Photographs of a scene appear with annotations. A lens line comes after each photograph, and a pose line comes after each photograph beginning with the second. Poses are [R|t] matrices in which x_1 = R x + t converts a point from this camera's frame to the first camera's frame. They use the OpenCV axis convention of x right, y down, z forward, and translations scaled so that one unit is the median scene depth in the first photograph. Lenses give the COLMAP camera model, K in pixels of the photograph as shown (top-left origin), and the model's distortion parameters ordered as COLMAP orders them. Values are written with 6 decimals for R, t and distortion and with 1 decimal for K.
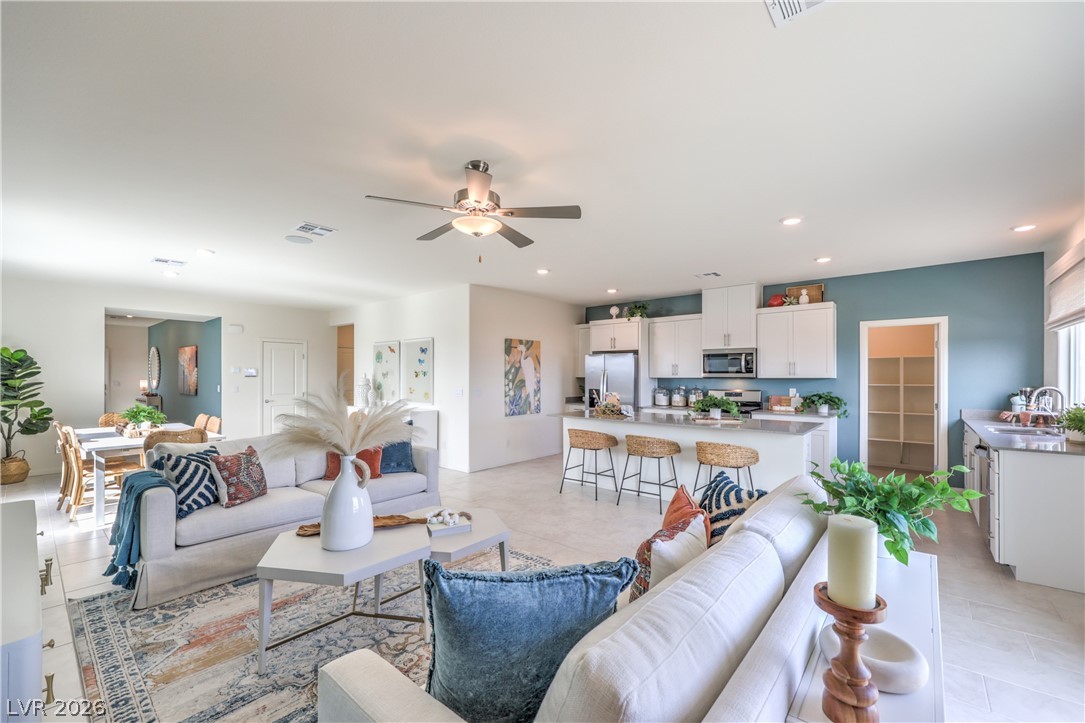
lens RADIAL K [[443.4, 0, 545.7], [0, 443.4, 378.3], [0, 0, 1]] dist [0.003054, 0.001087]
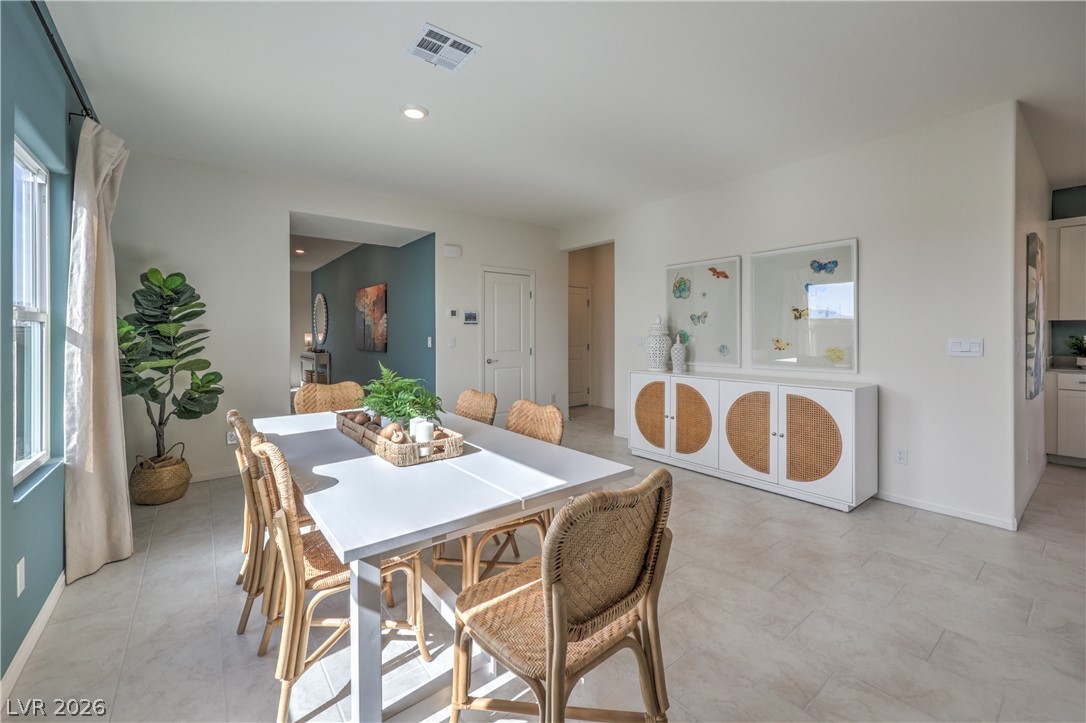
lens RADIAL K [[443.9, 0, 552.4], [0, 443.9, 338.8], [0, 0, 1]] dist [0.003054, 0.001087]
pose [[0.981751, -0.001507, -0.190167, -0.566658], [0.002723, 0.999977, 0.006135, 0.019744], [0.190154, -0.006541, 0.981733, 0.506785]]
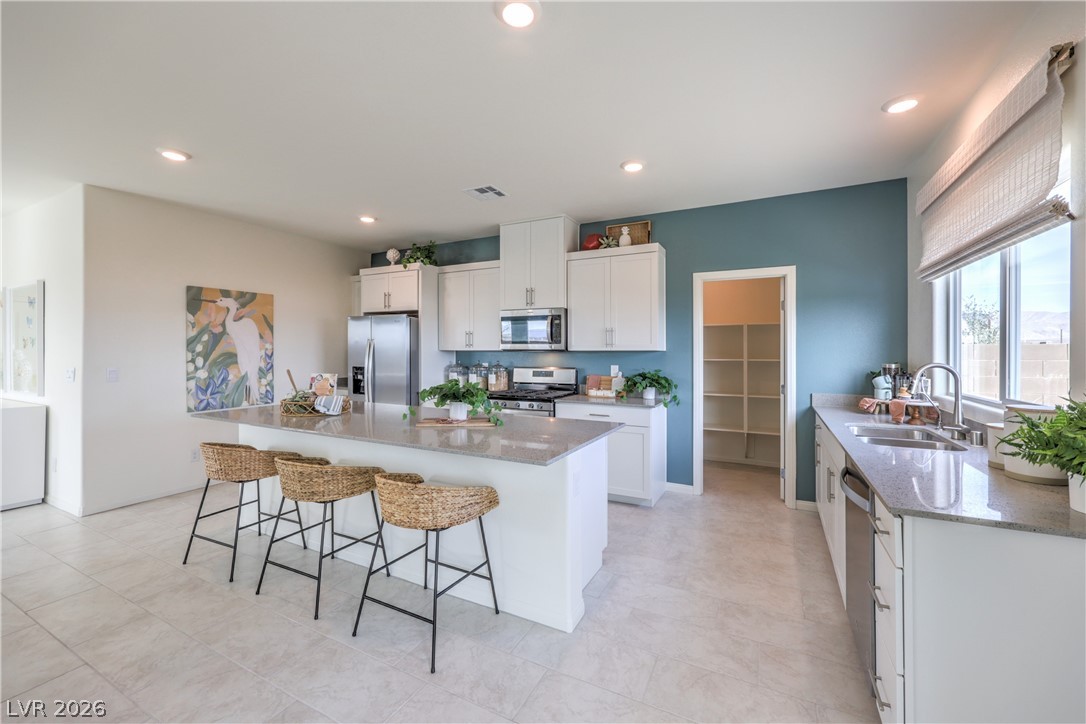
lens RADIAL K [[443.9, 0, 545.9], [0, 443.9, 352.9], [0, 0, 1]] dist [0.003054, 0.001087]
pose [[0.974242, 0.001875, 0.225496, 0.291667], [-0.001389, 0.999996, -0.002313, 0.004838], [-0.225500, 0.001941, 0.974241, 0.327811]]
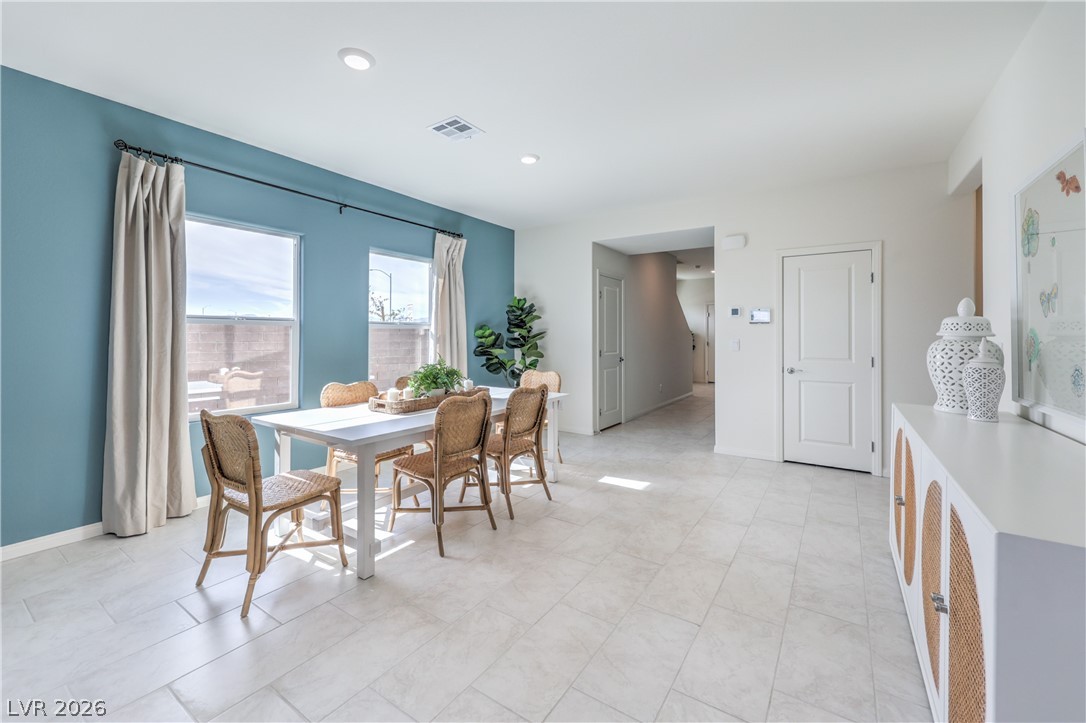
lens RADIAL K [[443.9, 0, 537.0], [0, 443.9, 335.1], [0, 0, 1]] dist [0.003054, 0.001087]
pose [[0.107779, -0.000757, -0.994175, -0.196217], [-0.008839, 0.999959, -0.001719, 0.018026], [0.994136, 0.008973, 0.107768, 0.902626]]
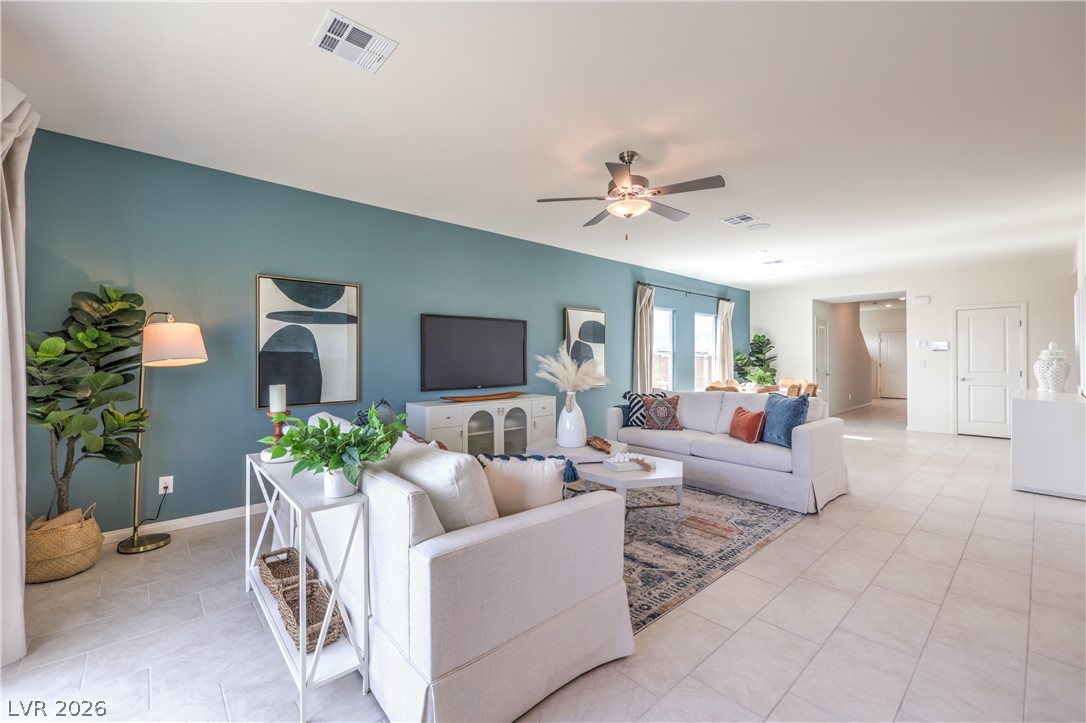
lens RADIAL K [[443.9, 0, 543.5], [0, 443.9, 359.0], [0, 0, 1]] dist [0.003054, 0.001087]
pose [[-0.129404, 0.001023, -0.991591, 0.461583], [-0.004192, 0.999990, 0.001578, 0.019568], [0.991583, 0.004361, -0.129399, 0.429574]]
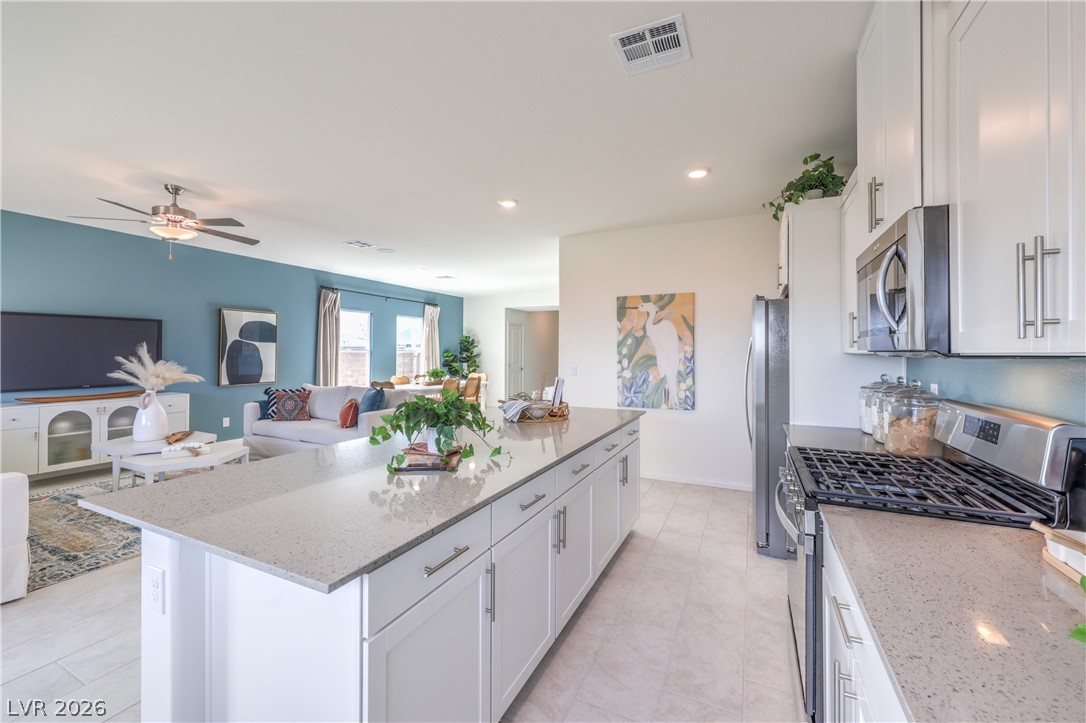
lens RADIAL K [[443.9, 0, 536.6], [0, 443.9, 348.8], [0, 0, 1]] dist [0.003054, 0.001087]
pose [[0.248991, -0.005393, -0.968491, 0.650597], [-0.011756, 0.999894, -0.008590, 0.001518], [0.968434, 0.013525, 0.248901, 0.796856]]
